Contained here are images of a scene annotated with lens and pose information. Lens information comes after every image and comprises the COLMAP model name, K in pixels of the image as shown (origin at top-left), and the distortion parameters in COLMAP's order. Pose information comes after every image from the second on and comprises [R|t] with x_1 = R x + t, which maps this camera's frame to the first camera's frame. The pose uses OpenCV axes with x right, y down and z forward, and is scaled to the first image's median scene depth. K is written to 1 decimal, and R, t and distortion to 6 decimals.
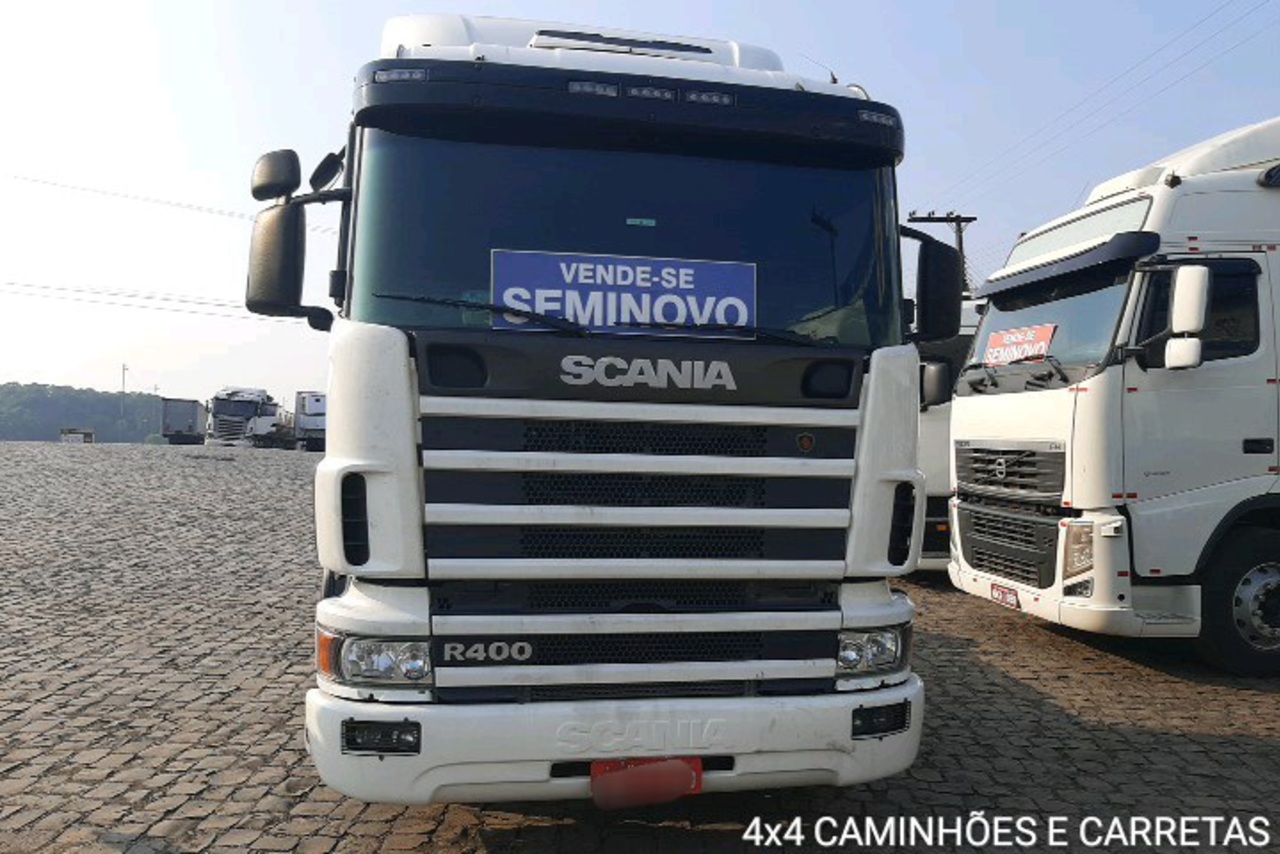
lens RADIAL K [[1020.6, 0, 640.3], [0, 1020.6, 431.1], [0, 0, 1]] dist [0.078986, -0.170529]
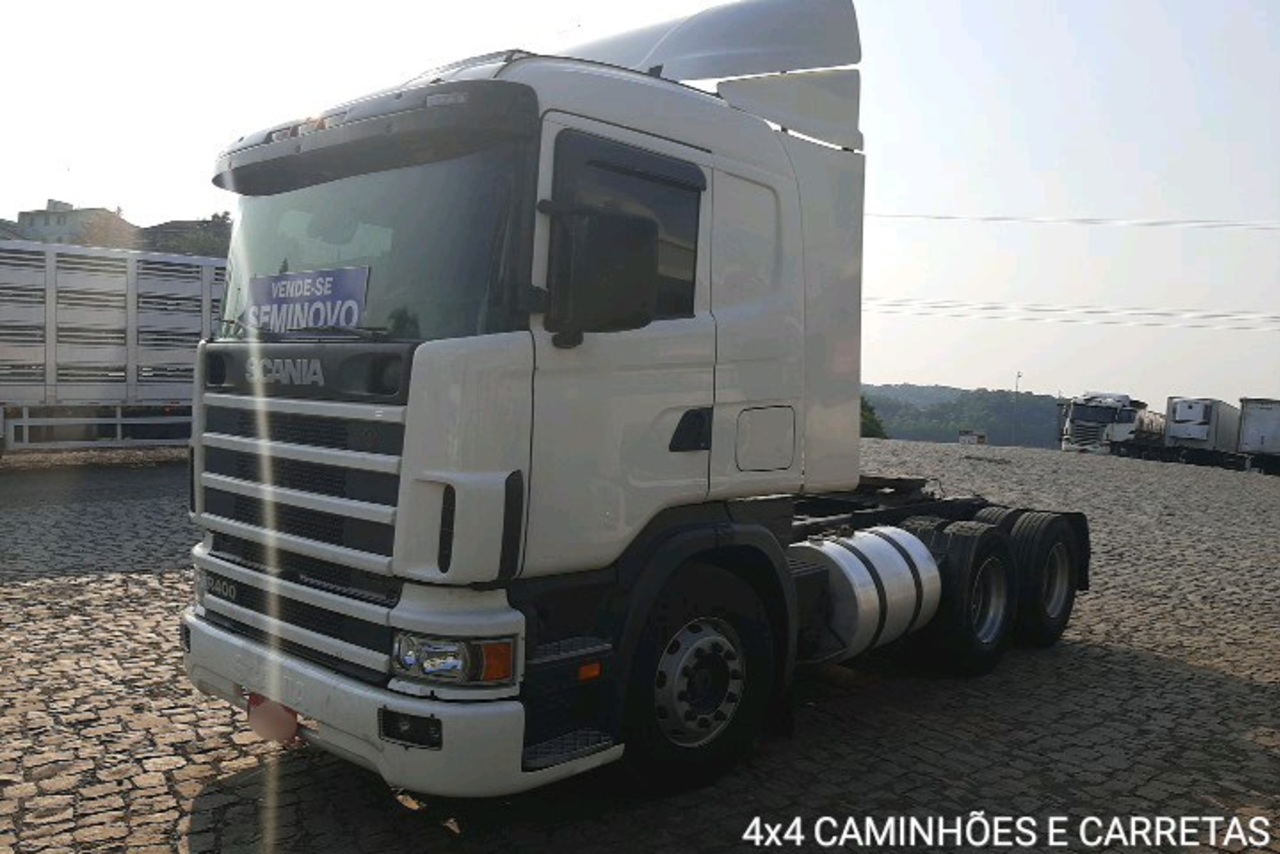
lens RADIAL K [[1020.6, 0, 640.3], [0, 1020.6, 431.1], [0, 0, 1]] dist [0.078986, -0.170529]
pose [[0.598117, 0.025879, -0.800991, 1.132248], [-0.030954, 0.999479, 0.009177, -0.011954], [0.800811, 0.019305, 0.598606, 0.598394]]
